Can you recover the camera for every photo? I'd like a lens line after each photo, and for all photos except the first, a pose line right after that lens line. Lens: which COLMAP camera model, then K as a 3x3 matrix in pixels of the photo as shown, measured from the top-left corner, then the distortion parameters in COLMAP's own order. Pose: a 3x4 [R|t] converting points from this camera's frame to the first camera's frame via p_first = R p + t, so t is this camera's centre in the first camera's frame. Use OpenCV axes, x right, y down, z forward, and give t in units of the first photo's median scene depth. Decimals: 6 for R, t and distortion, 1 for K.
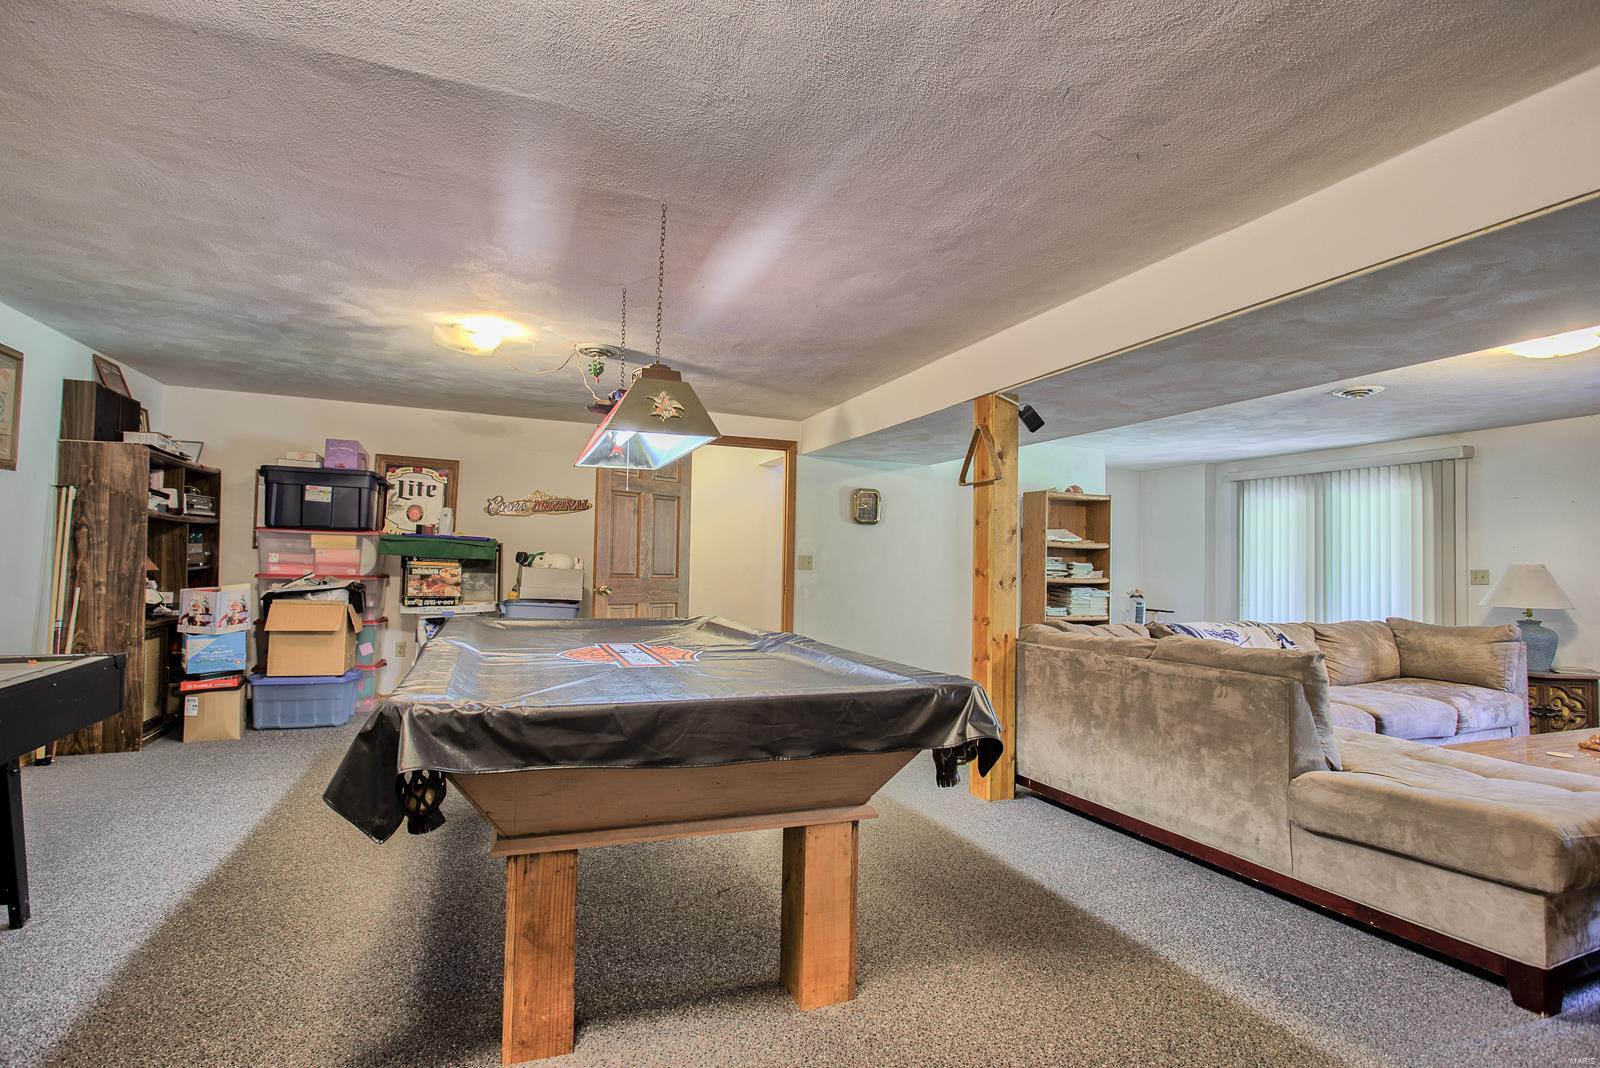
lens RADIAL K [[761.2, 0, 799.1], [0, 761.2, 543.7], [0, 0, 1]] dist [-0.010535, 0.004929]
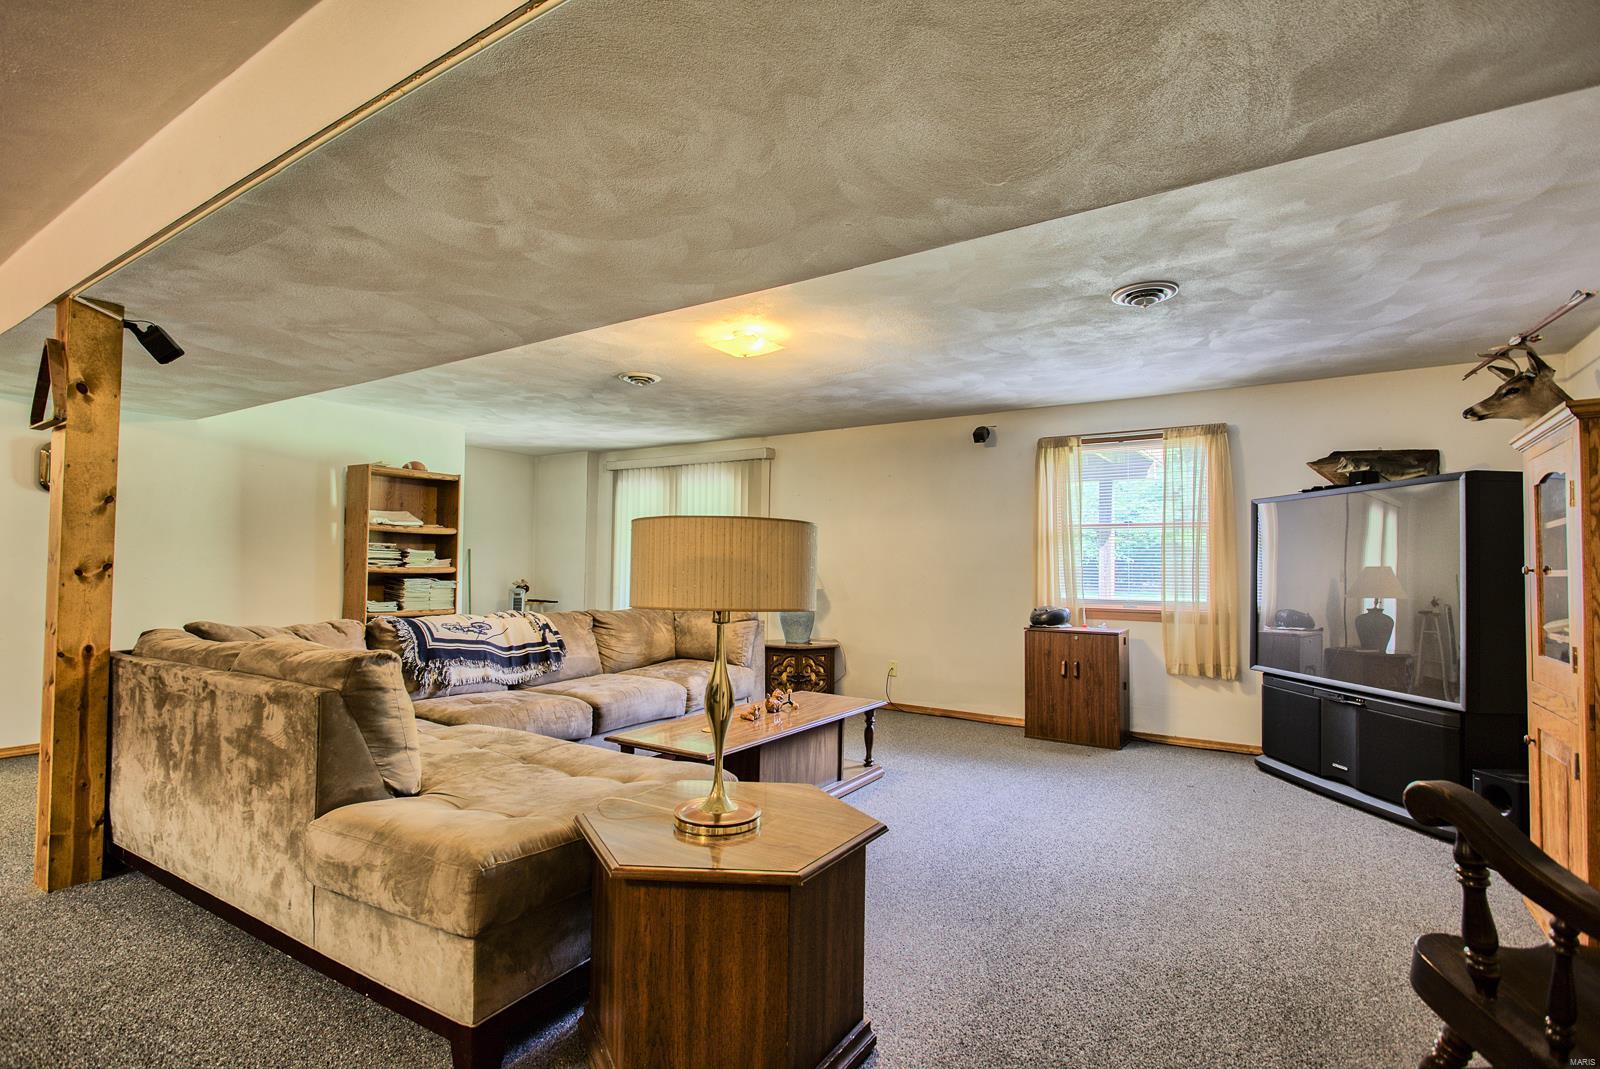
lens RADIAL K [[761.2, 0, 794.8], [0, 761.2, 541.5], [0, 0, 1]] dist [-0.010535, 0.004929]
pose [[0.818306, 0.011050, 0.574676, 0.333914], [-0.015237, 0.999881, 0.002470, 0.010190], [-0.574580, -0.010778, 0.818377, 0.053009]]
